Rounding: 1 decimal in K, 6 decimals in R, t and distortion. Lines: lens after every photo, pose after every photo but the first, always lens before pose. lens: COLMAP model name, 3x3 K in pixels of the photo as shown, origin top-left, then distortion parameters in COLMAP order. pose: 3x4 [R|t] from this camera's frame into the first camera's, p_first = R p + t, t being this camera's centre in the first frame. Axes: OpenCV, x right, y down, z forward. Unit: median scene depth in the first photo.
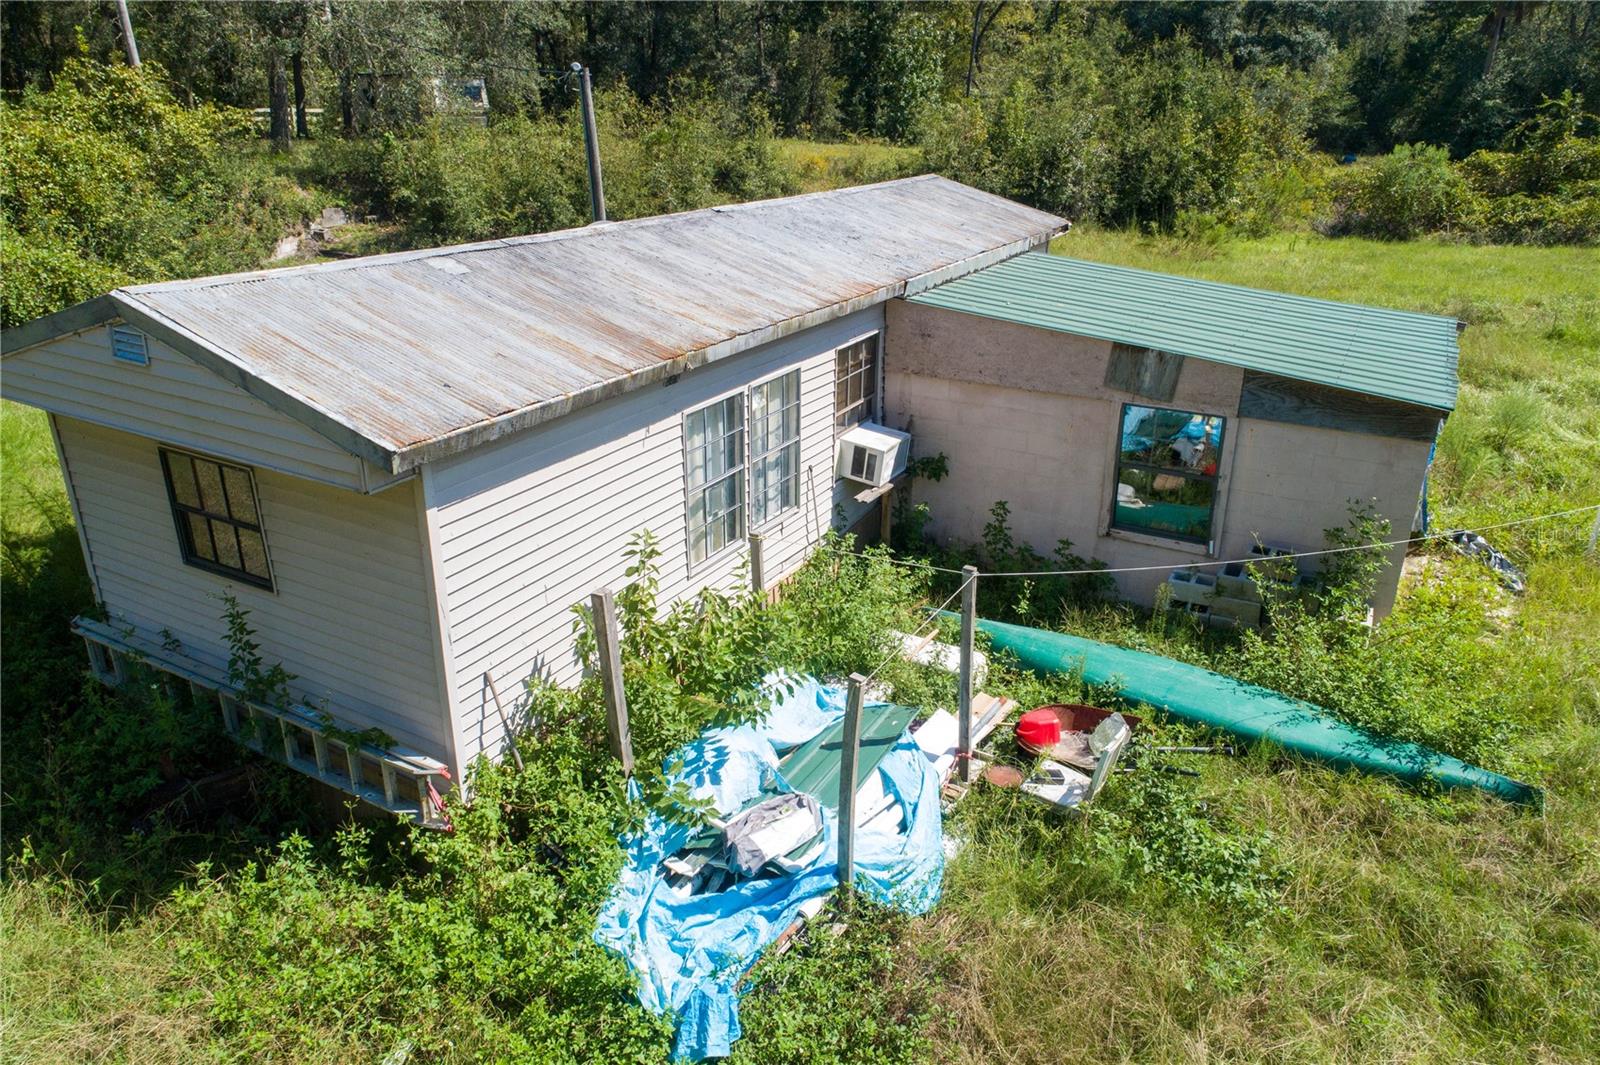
lens RADIAL K [[1077.6, 0, 800.0], [0, 1077.6, 532.5], [0, 0, 1]] dist [-0.006534, 0.009327]
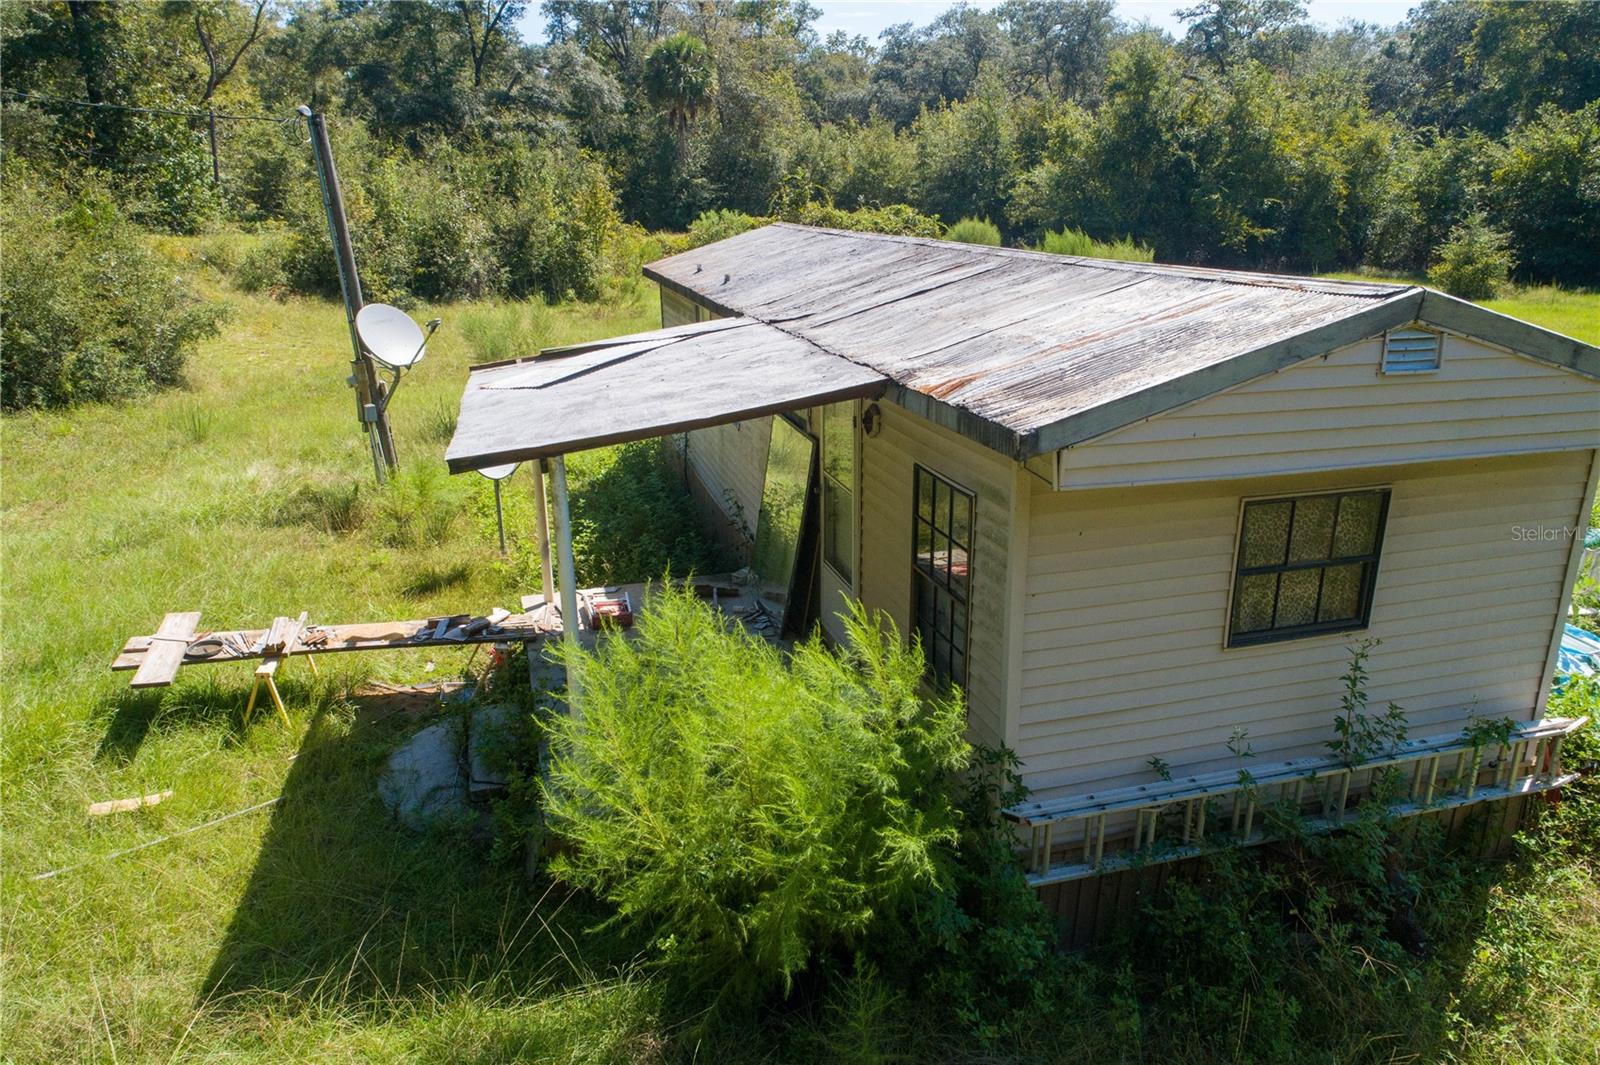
lens RADIAL K [[1077.6, 0, 800.0], [0, 1077.6, 532.5], [0, 0, 1]] dist [-0.006534, 0.009327]
pose [[0.701866, -0.228394, 0.674700, -0.341681], [0.279555, 0.959527, 0.034001, -0.044437], [-0.655159, 0.164752, 0.737309, 0.156151]]
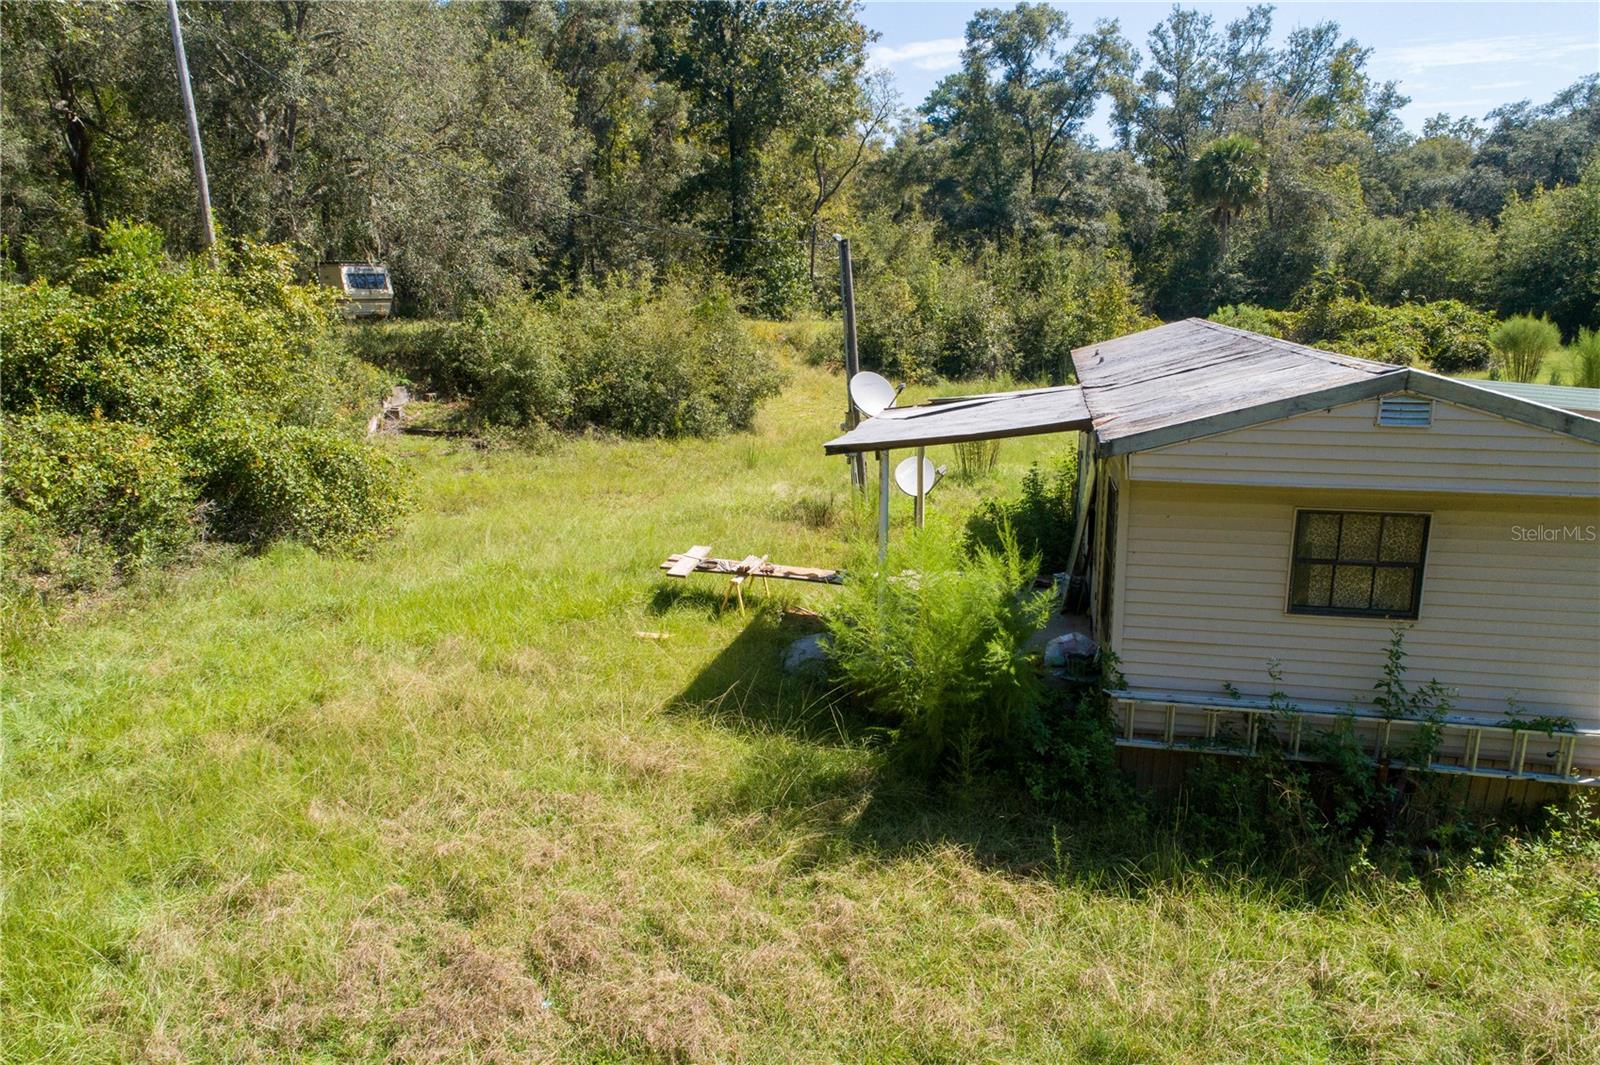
lens RADIAL K [[1077.6, 0, 800.0], [0, 1077.6, 532.5], [0, 0, 1]] dist [-0.006534, 0.009327]
pose [[0.957559, -0.080571, 0.276748, -0.358944], [0.123978, 0.981912, -0.143102, 0.011096], [-0.260213, 0.171339, 0.950227, 0.006464]]
